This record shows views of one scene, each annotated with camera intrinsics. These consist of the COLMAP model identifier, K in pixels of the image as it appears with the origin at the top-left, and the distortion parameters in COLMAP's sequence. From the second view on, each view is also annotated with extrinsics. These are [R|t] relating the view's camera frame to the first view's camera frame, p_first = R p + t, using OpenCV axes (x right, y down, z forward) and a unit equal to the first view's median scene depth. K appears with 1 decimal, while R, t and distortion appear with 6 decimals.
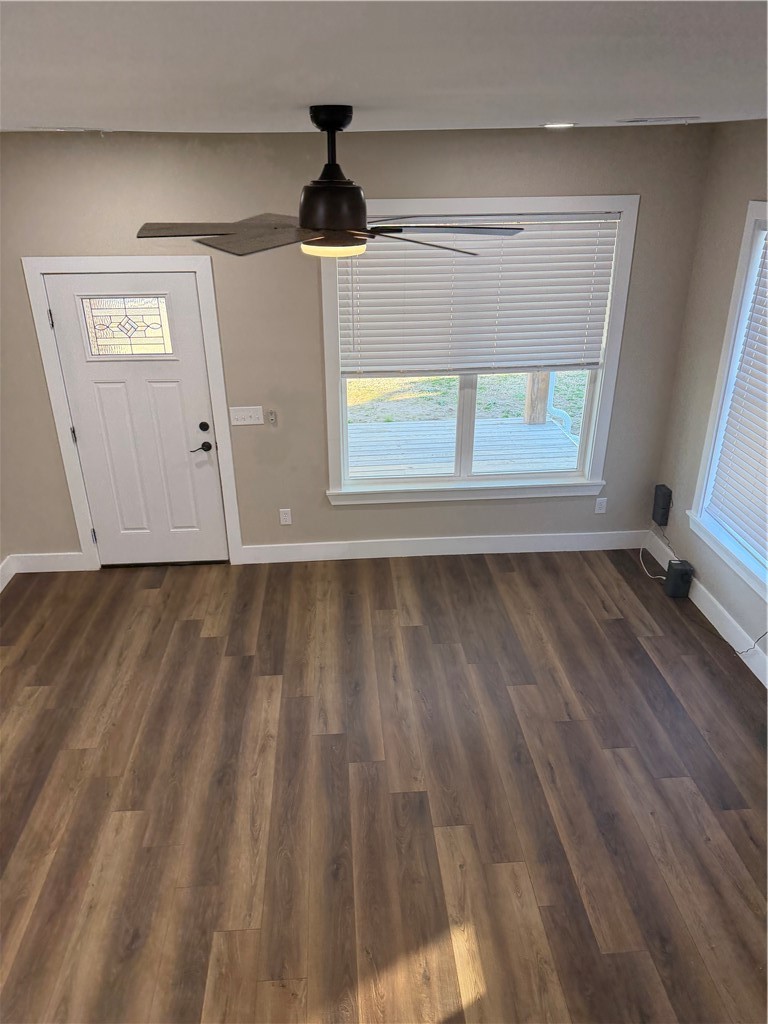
lens RADIAL K [[719.3, 0, 382.4], [0, 719.3, 511.2], [0, 0, 1]] dist [-0.042648, 0.000246]
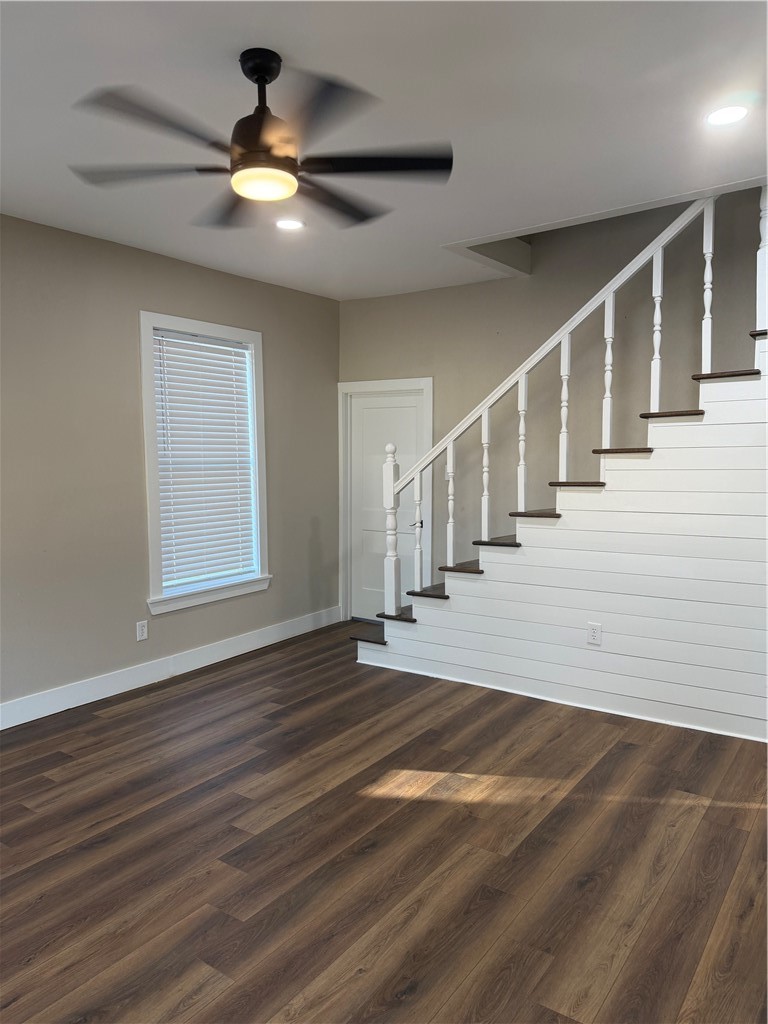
lens RADIAL K [[719.3, 0, 382.2], [0, 719.3, 513.3], [0, 0, 1]] dist [-0.042648, 0.000246]
pose [[-0.773200, -0.037868, 0.633031, -0.625670], [0.283416, 0.872346, 0.398356, -0.238675], [-0.567307, 0.487420, -0.663766, 1.330882]]
